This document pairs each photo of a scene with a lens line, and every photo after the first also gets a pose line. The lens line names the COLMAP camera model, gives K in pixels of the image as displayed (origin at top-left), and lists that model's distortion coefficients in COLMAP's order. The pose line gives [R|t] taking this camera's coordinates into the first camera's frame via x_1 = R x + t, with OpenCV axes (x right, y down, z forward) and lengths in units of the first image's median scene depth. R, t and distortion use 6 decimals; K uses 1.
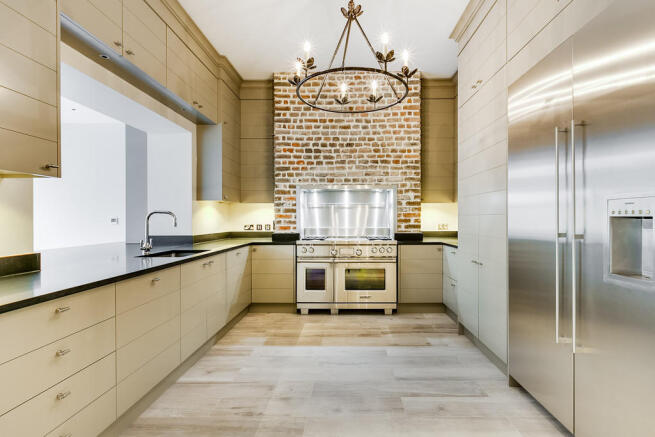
lens RADIAL K [[299.4, 0, 327.5], [0, 299.4, 218.5], [0, 0, 1]] dist [-0.001258, -0.000061]
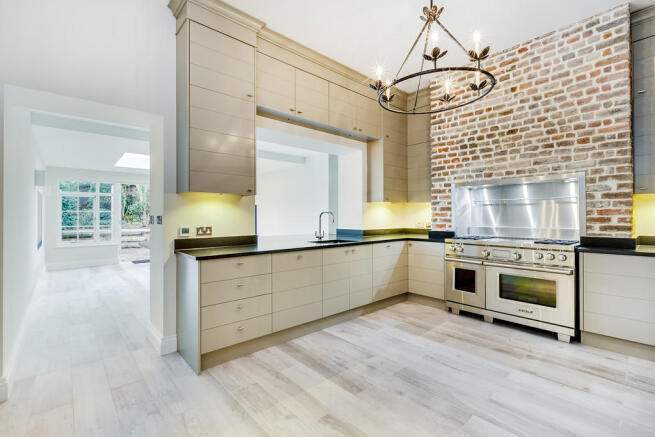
lens RADIAL K [[289.8, 0, 329.9], [0, 289.8, 213.7], [0, 0, 1]] dist [-0.000591, -0.000299]
pose [[0.676510, -0.006596, -0.736404, 0.333710], [0.000638, 0.999965, -0.008370, -0.002207], [0.736433, 0.005192, 0.676490, 0.047178]]
